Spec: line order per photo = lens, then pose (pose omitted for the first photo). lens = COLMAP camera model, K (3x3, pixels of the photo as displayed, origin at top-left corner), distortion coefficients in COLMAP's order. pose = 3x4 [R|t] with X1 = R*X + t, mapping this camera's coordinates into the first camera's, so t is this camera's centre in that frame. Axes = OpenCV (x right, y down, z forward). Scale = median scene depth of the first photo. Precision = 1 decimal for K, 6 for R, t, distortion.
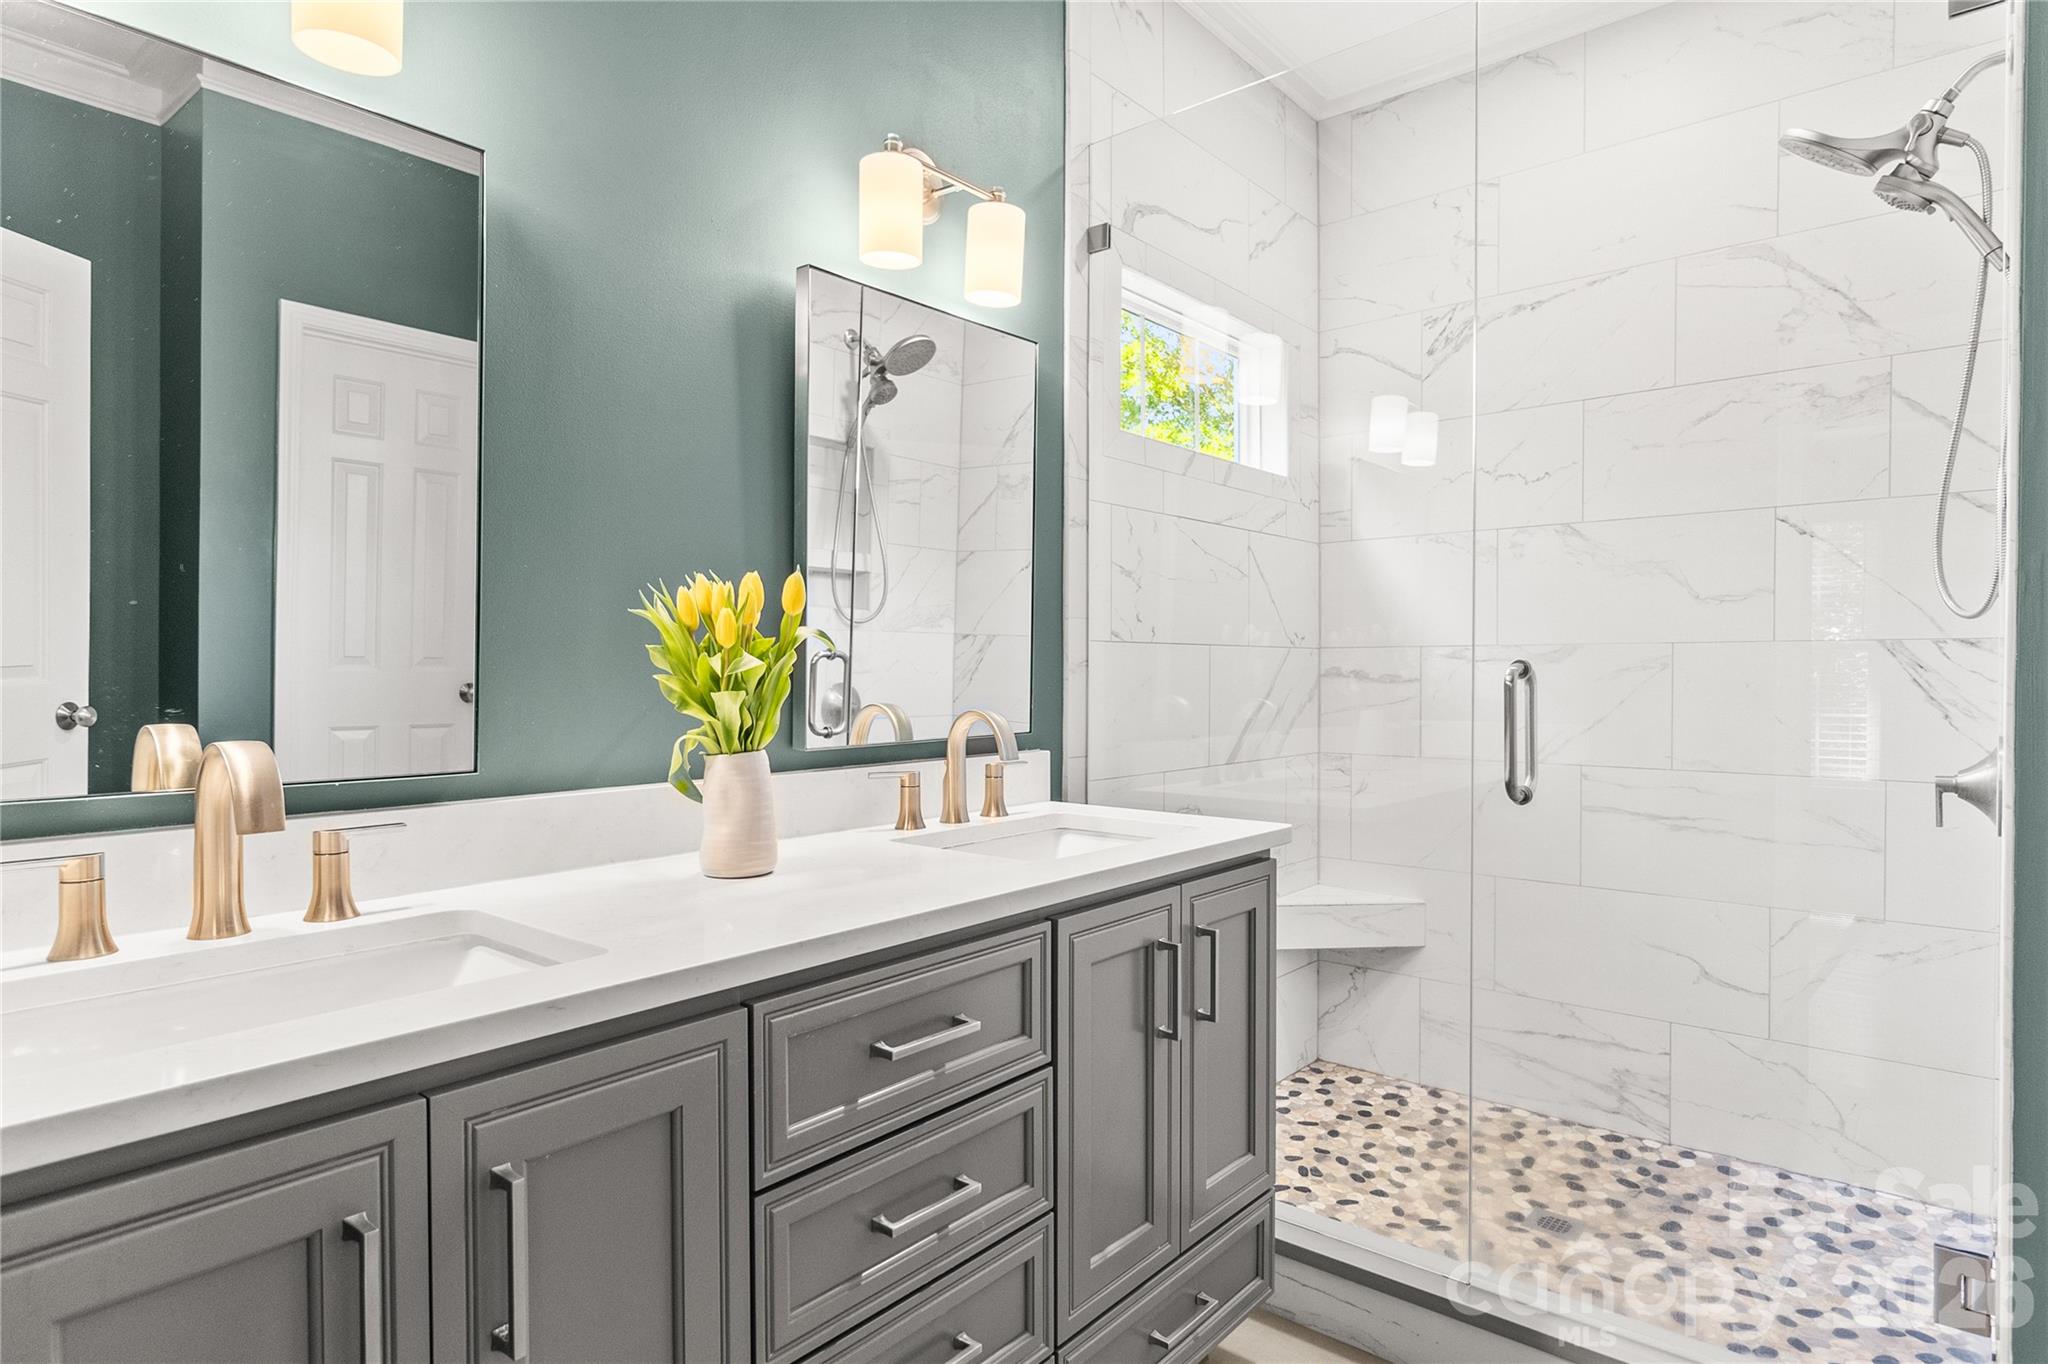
lens RADIAL K [[1133.3, 0, 1044.8], [0, 1133.3, 683.6], [0, 0, 1]] dist [0.003952, -0.002587]
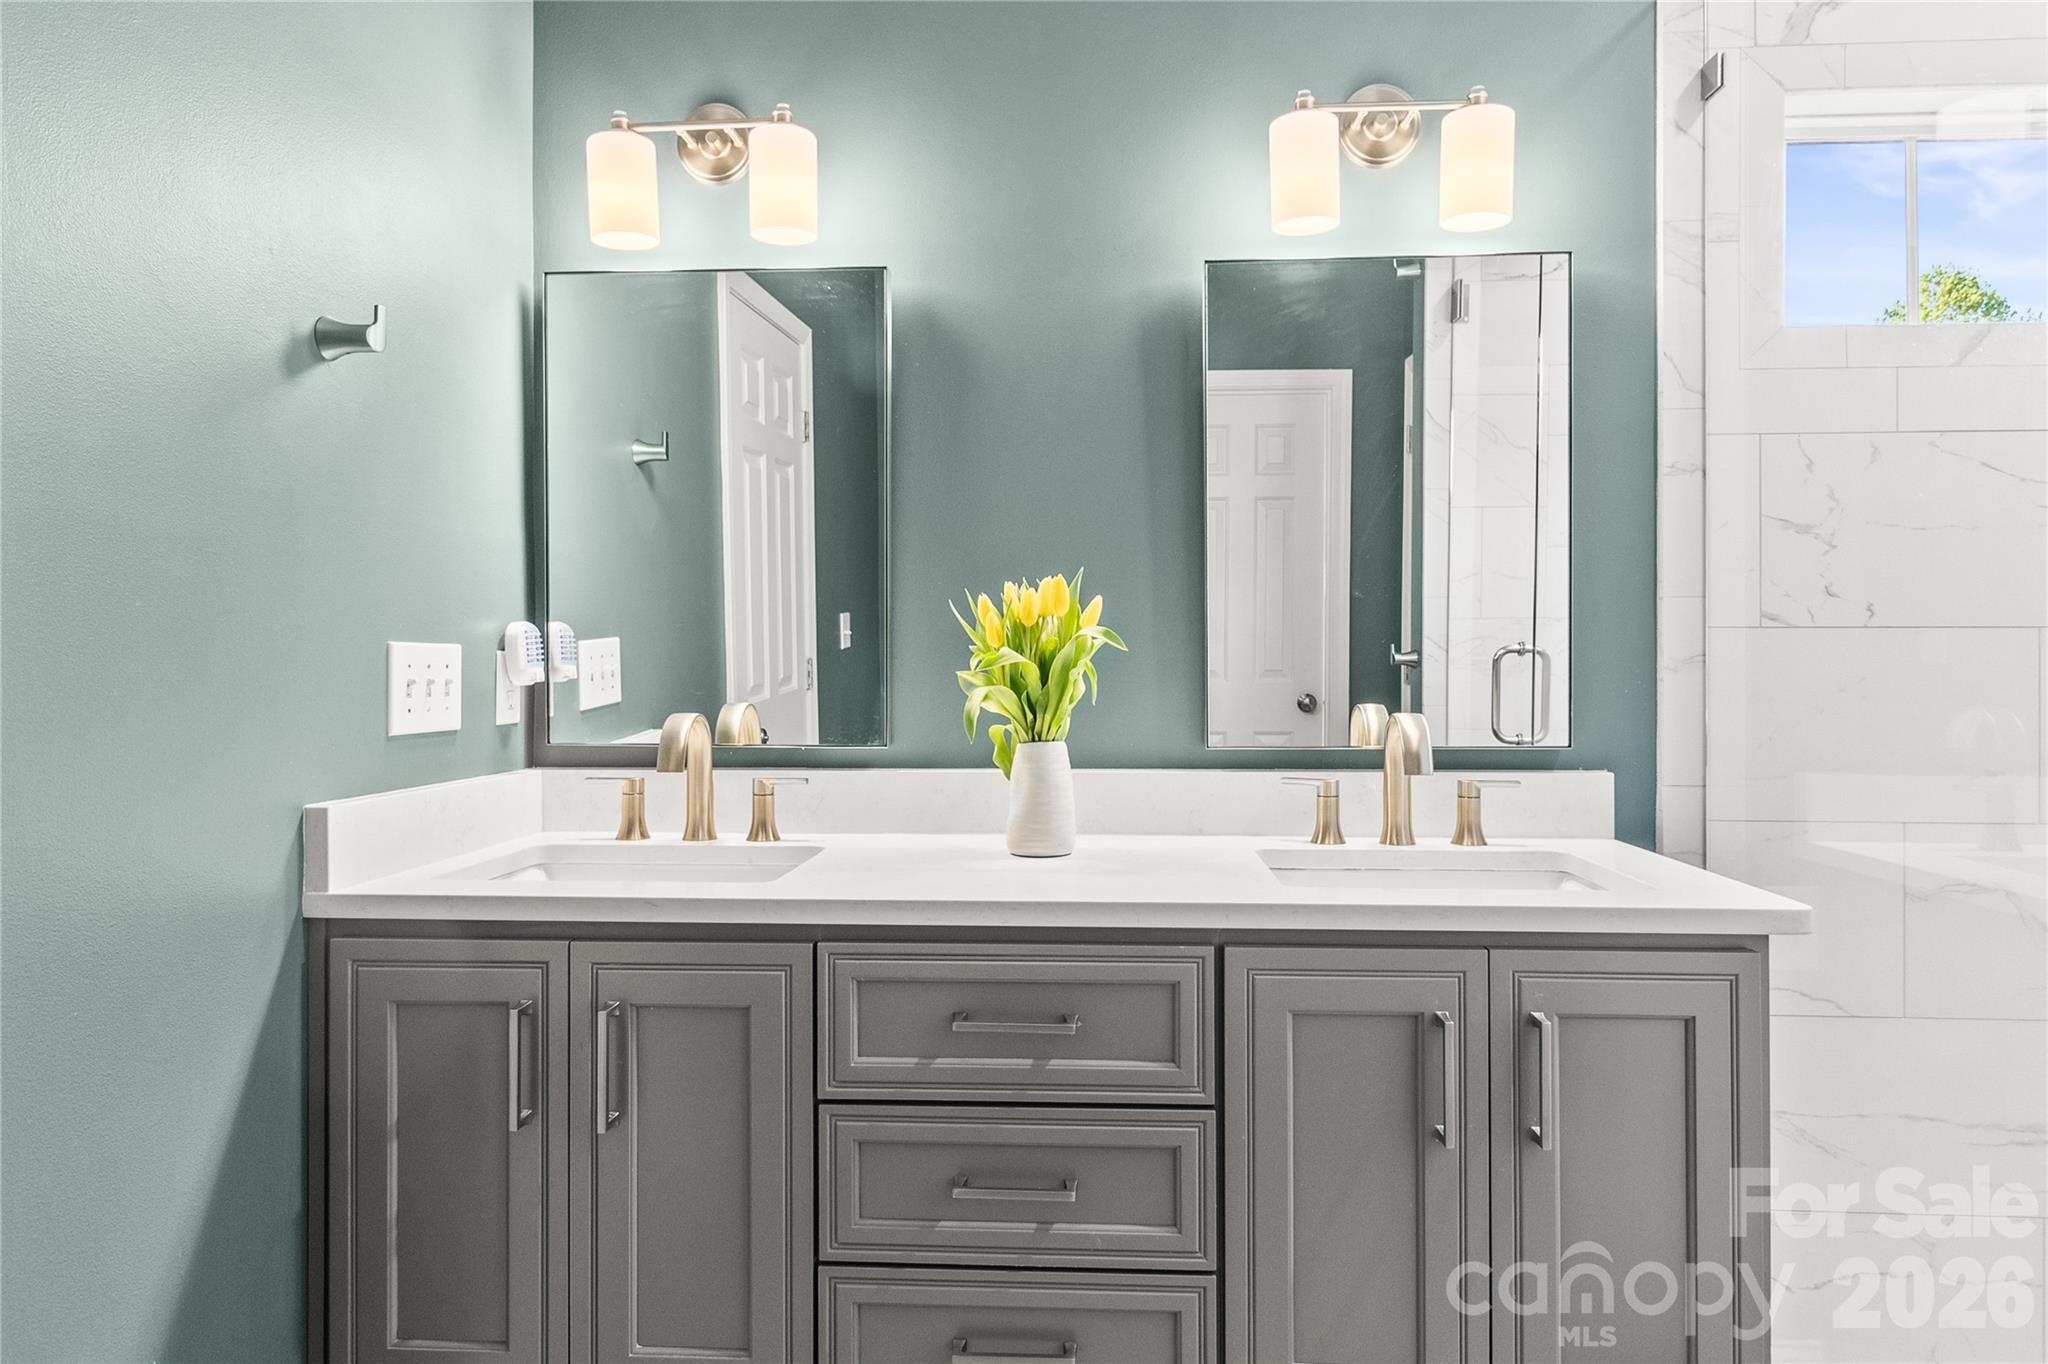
lens RADIAL K [[1190.0, 0, 1044.2], [0, 1190.0, 676.7], [0, 0, 1]] dist [-0.003725, -0.003291]
pose [[0.577571, -0.001811, -0.816338, 0.656878], [-0.009241, 0.999919, -0.008756, 0.006703], [0.816288, 0.012601, 0.577507, 0.331685]]
